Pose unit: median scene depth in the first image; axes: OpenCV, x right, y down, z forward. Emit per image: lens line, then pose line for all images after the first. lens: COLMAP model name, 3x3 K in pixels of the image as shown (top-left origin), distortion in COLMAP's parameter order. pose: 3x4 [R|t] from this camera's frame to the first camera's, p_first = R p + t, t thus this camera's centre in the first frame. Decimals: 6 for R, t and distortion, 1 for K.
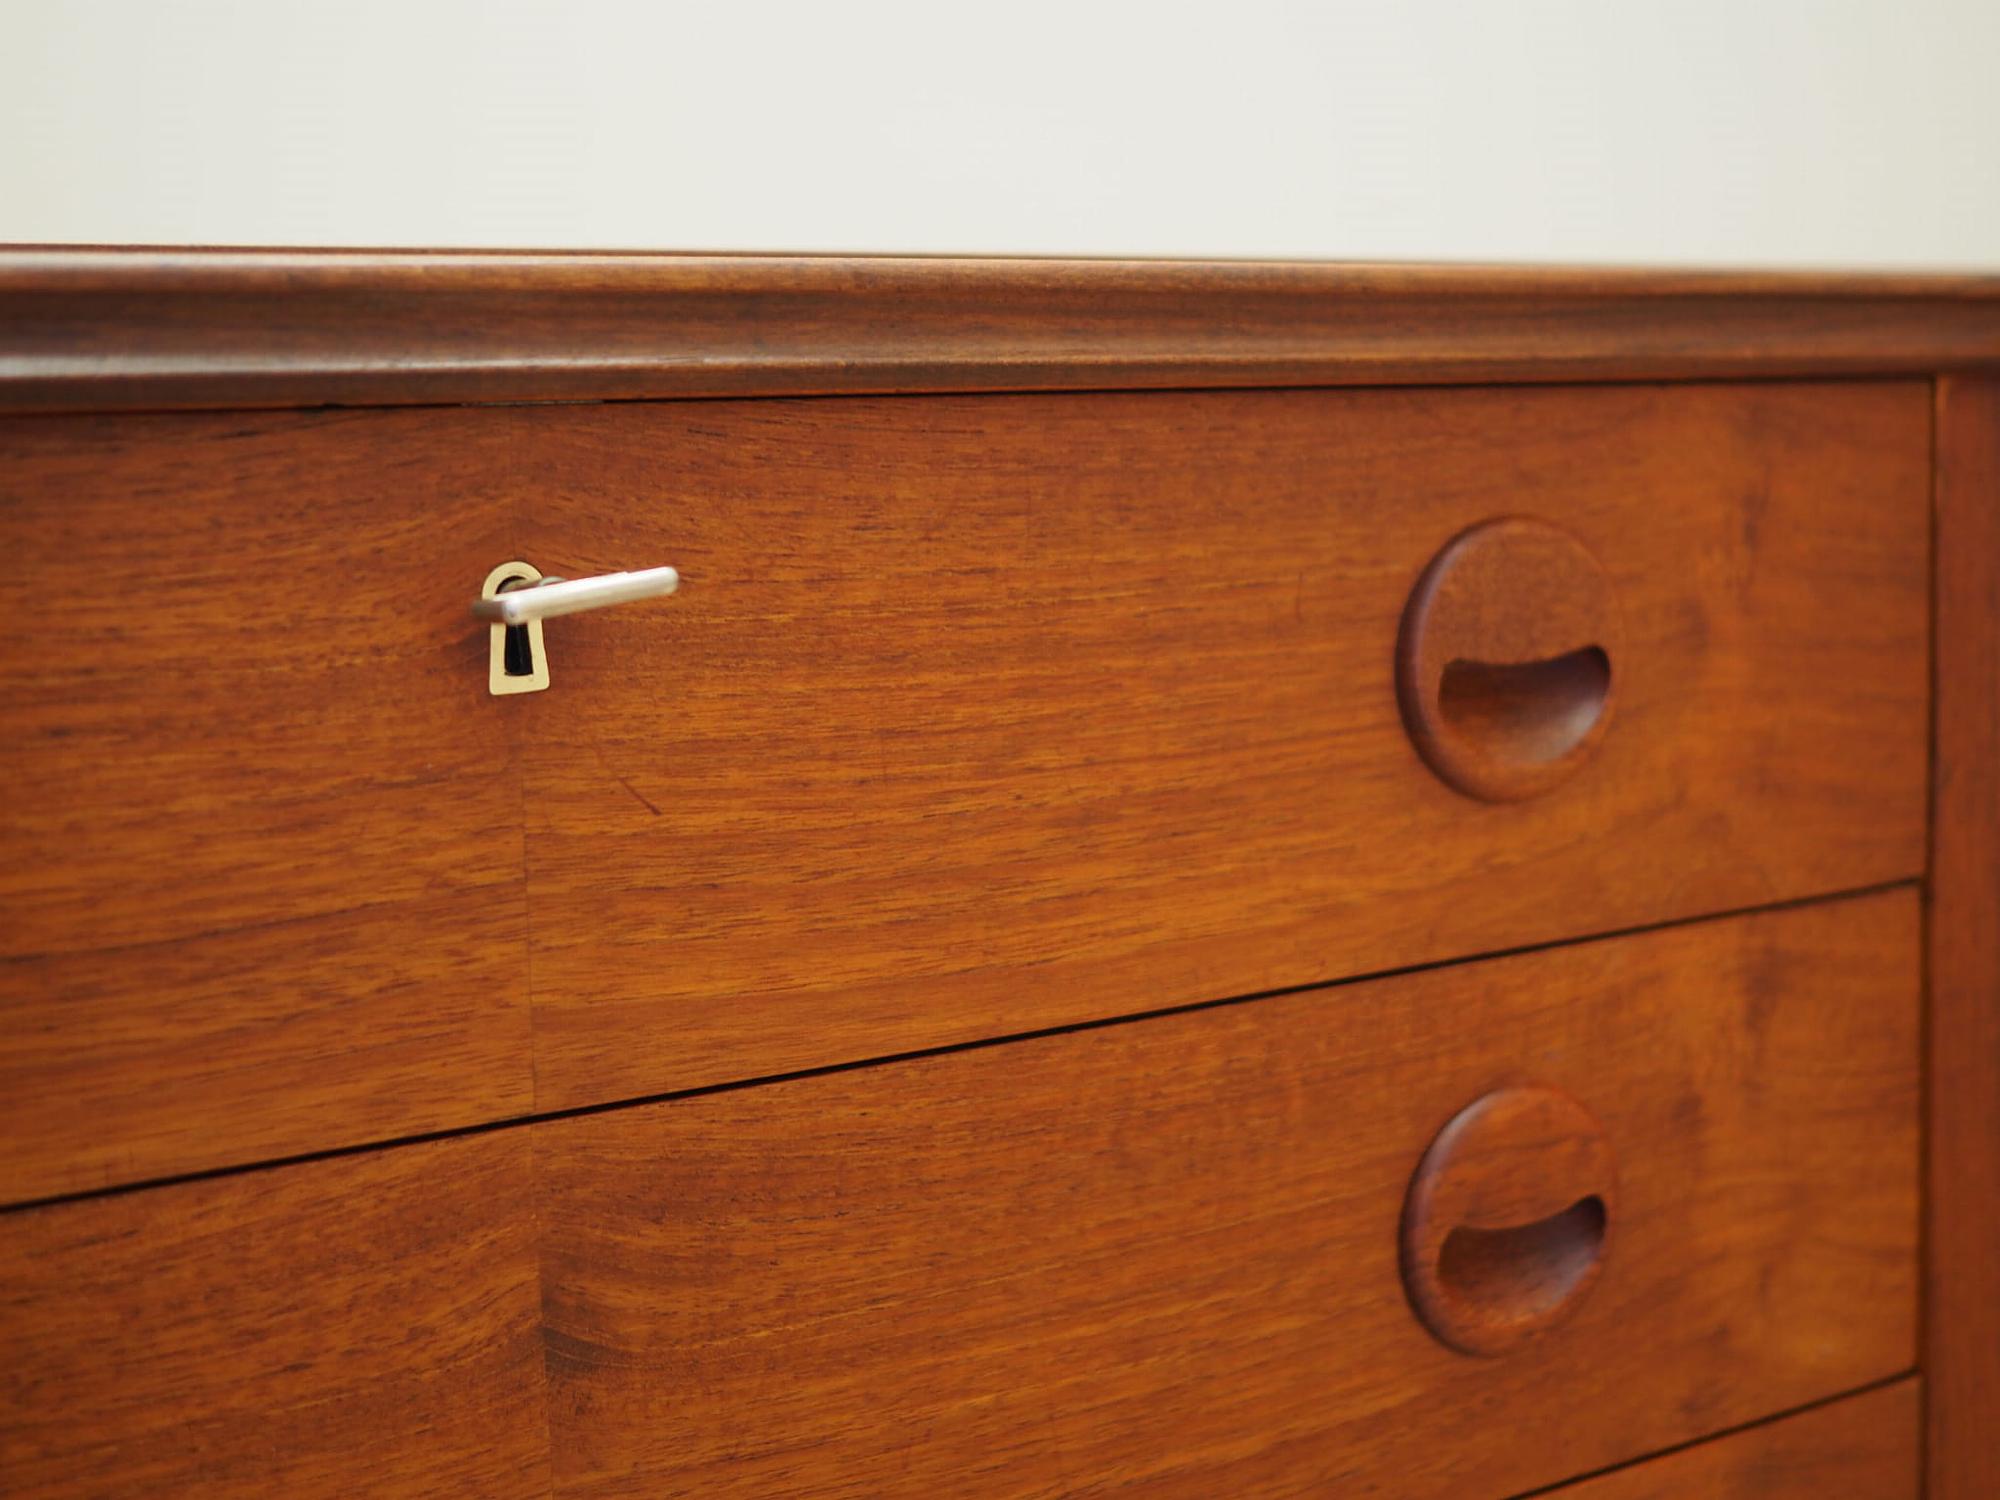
lens RADIAL K [[2285.8, 0, 1000.0], [0, 2285.8, 750.0], [0, 0, 1]] dist [-0.045614, -0.004400]
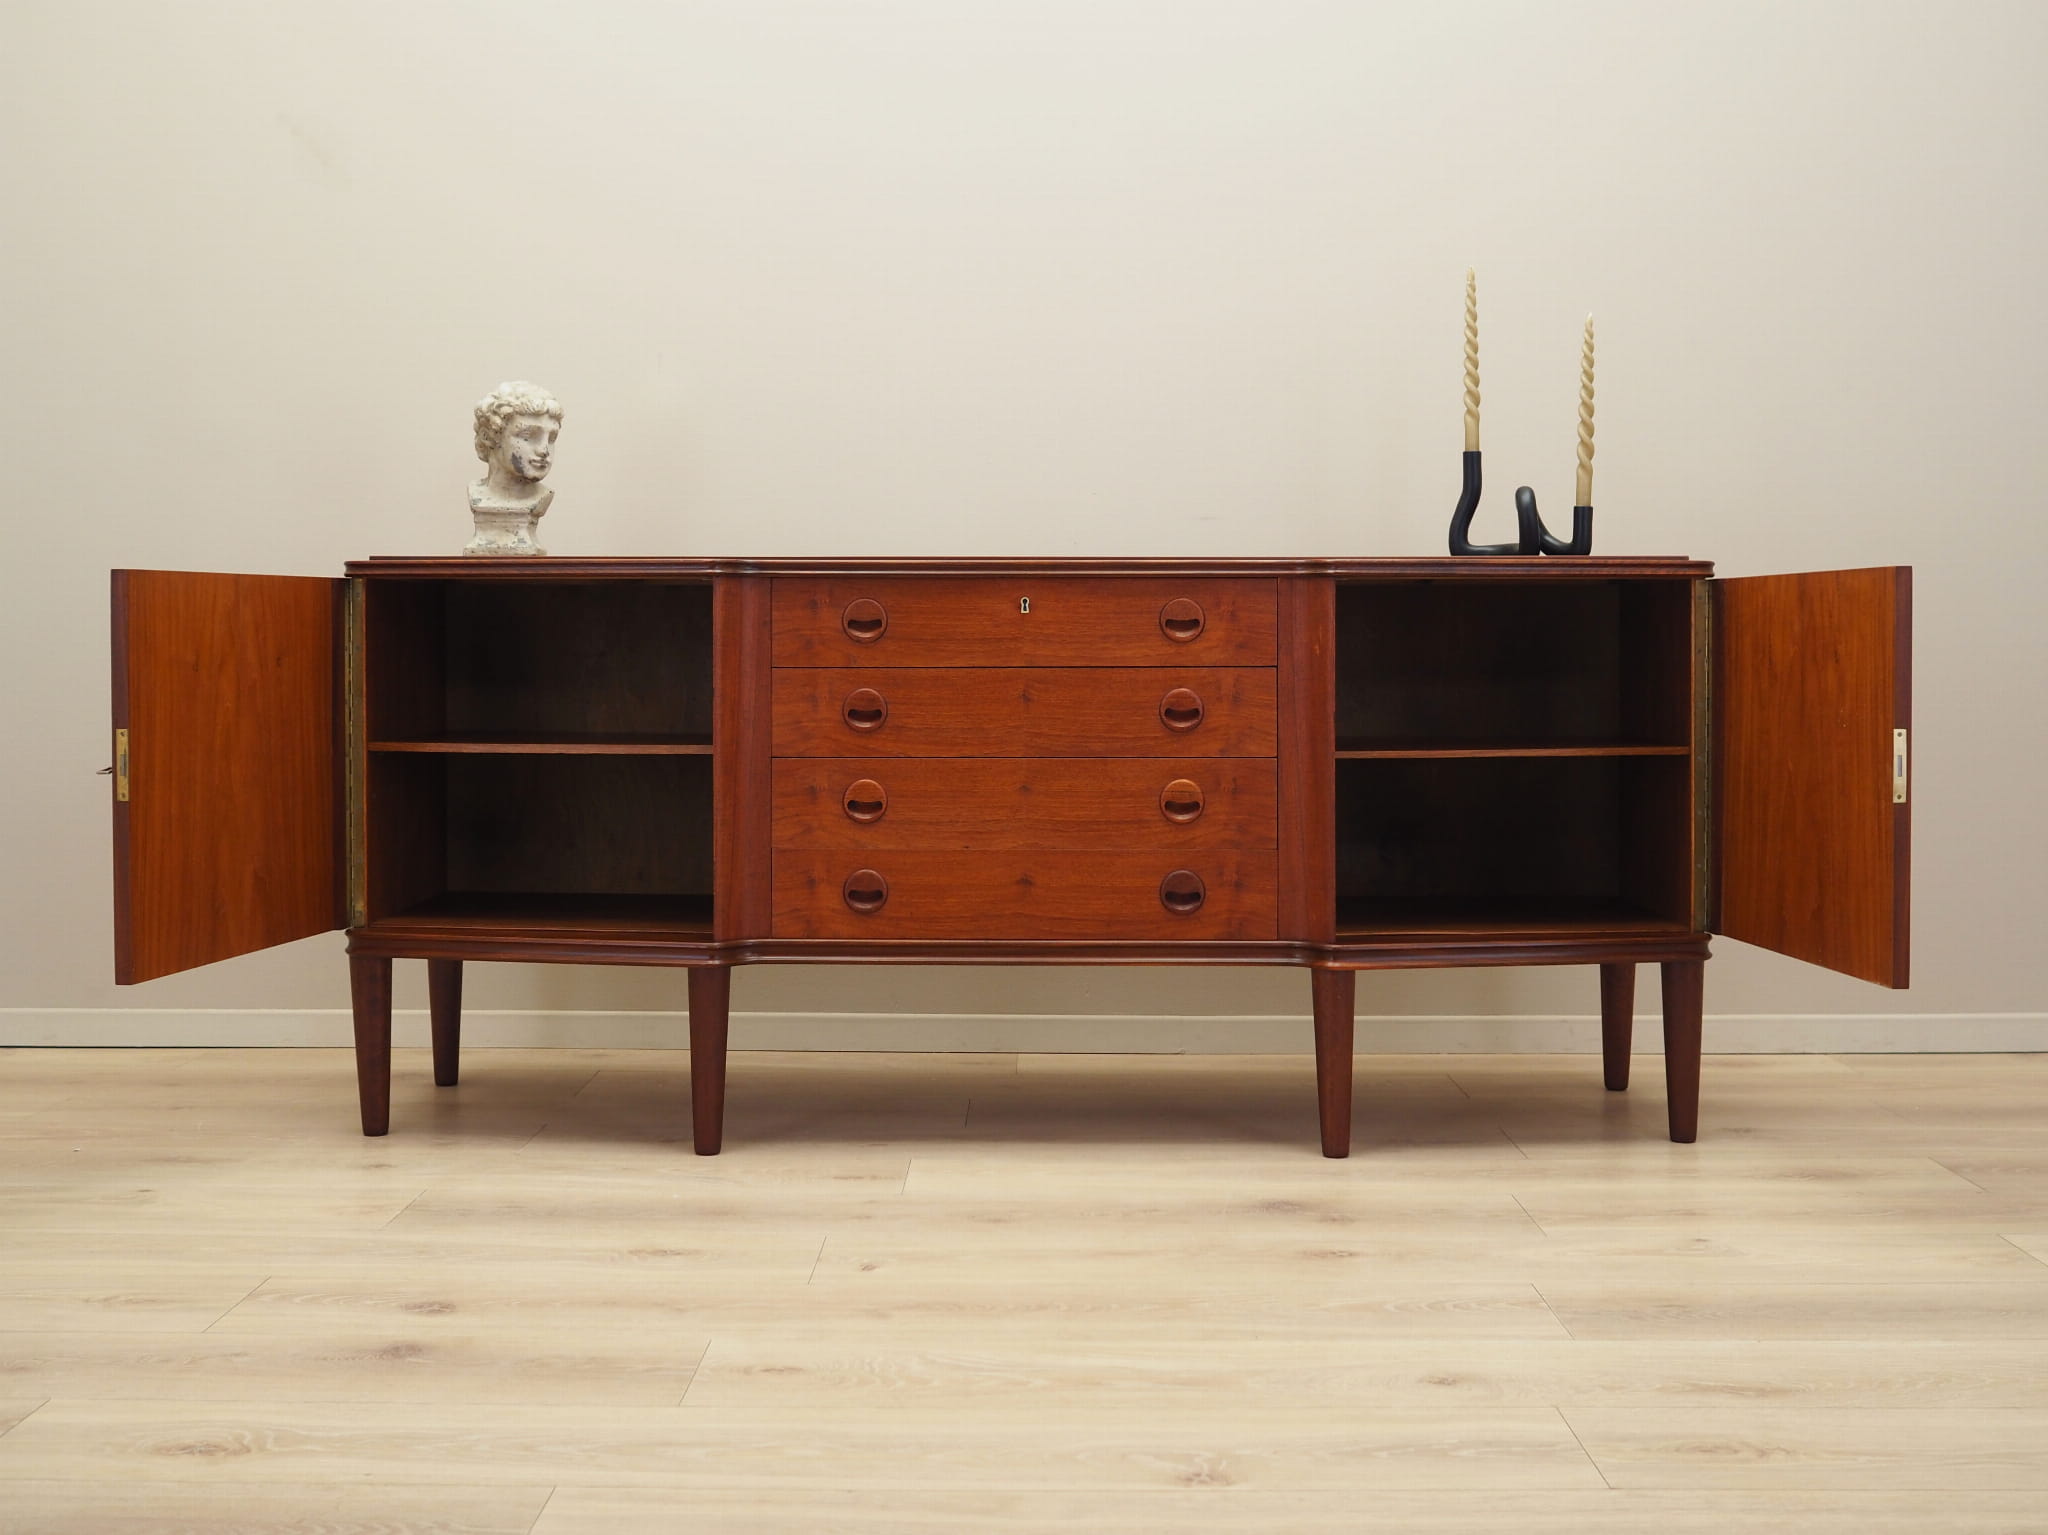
lens RADIAL K [[2225.5, 0, 1080.6], [0, 2225.5, 734.2], [0, 0, 1]] dist [-0.013124, 0.001780]
pose [[0.890637, 0.053874, -0.451512, 3.053112], [-0.085747, 0.995041, -0.050416, 0.673109], [0.446556, 0.083618, 0.890840, -5.081805]]
